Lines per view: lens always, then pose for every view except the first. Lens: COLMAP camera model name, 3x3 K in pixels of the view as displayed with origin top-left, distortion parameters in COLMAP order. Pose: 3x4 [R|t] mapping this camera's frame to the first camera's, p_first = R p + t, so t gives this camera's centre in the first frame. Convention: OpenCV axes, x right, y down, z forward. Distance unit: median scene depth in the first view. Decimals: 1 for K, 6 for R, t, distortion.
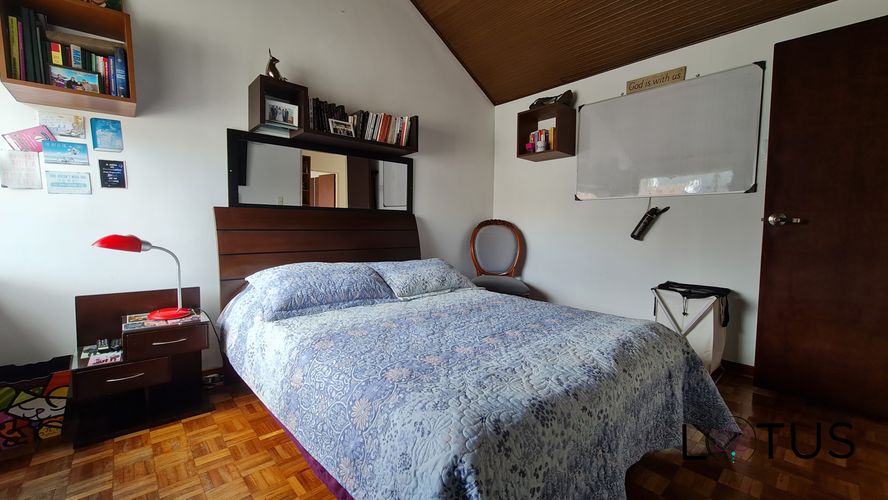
lens RADIAL K [[361.3, 0, 442.4], [0, 361.3, 249.7], [0, 0, 1]] dist [-0.008704, 0.000228]
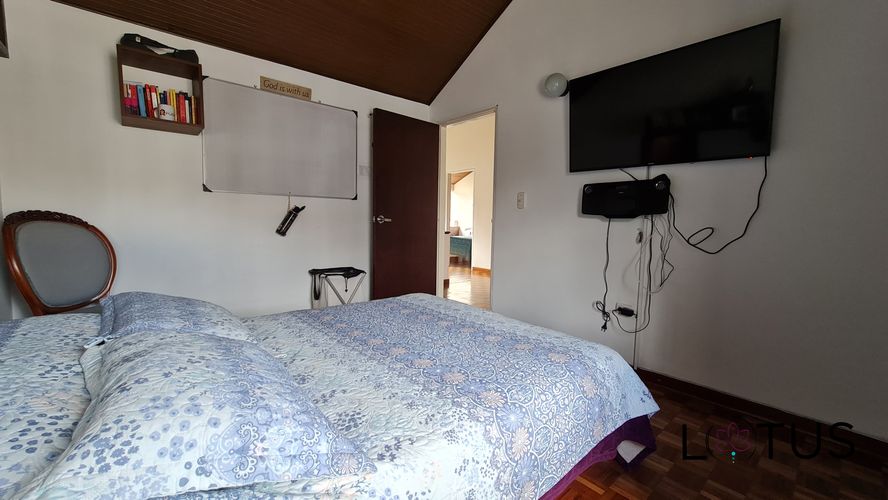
lens RADIAL K [[361.3, 0, 442.4], [0, 361.3, 249.7], [0, 0, 1]] dist [-0.008704, 0.000228]
pose [[0.021756, -0.096562, 0.995089, -0.535639], [0.039944, 0.994614, 0.095642, -0.071432], [-0.998965, 0.037667, 0.025496, 0.525122]]
